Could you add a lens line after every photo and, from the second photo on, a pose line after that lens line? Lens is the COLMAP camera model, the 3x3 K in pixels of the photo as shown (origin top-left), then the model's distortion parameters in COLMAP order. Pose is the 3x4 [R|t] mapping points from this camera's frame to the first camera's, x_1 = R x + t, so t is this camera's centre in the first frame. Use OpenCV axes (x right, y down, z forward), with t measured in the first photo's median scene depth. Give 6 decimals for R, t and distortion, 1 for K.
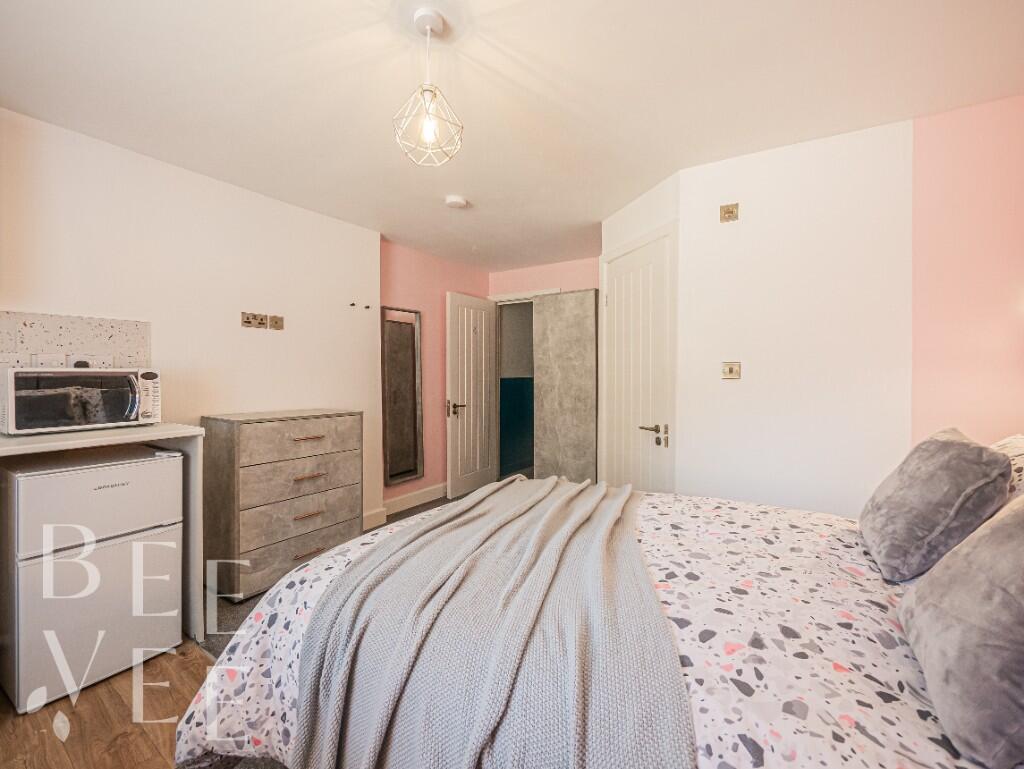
lens RADIAL K [[419.7, 0, 507.2], [0, 419.7, 376.5], [0, 0, 1]] dist [-0.002541, -0.000127]
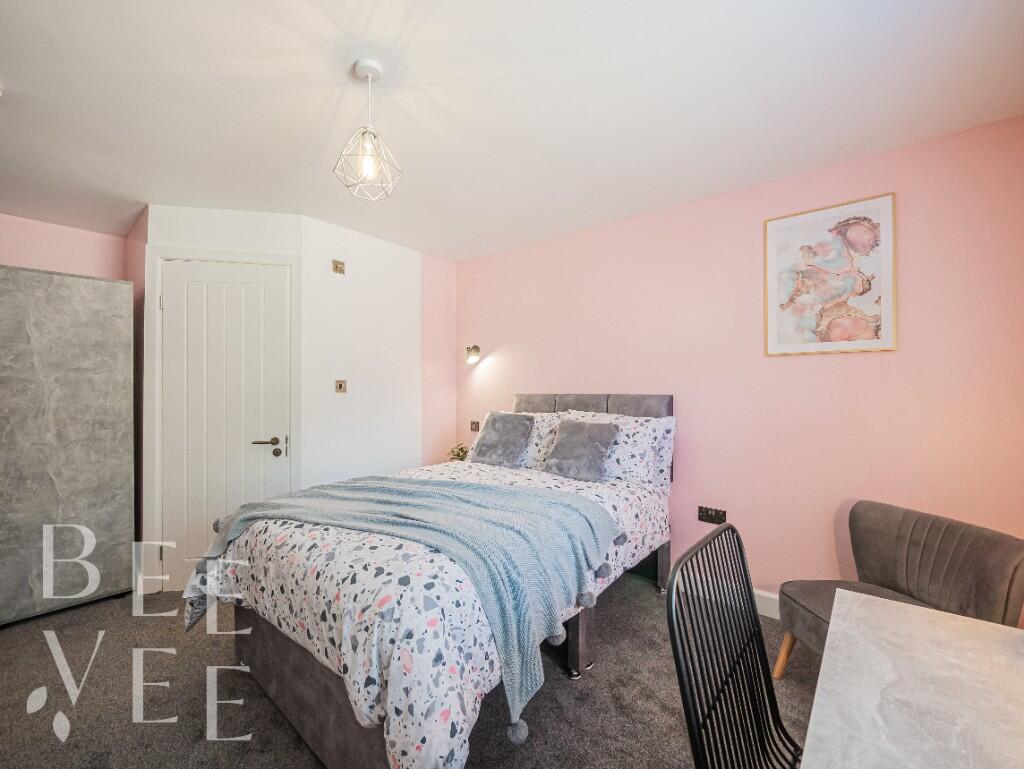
lens RADIAL K [[419.7, 0, 507.2], [0, 419.7, 380.8], [0, 0, 1]] dist [-0.002541, -0.000127]
pose [[0.163326, 0.012253, 0.986496, -0.453129], [0.012401, 0.999818, -0.014472, -0.004553], [-0.986494, 0.014597, 0.163144, 0.178520]]
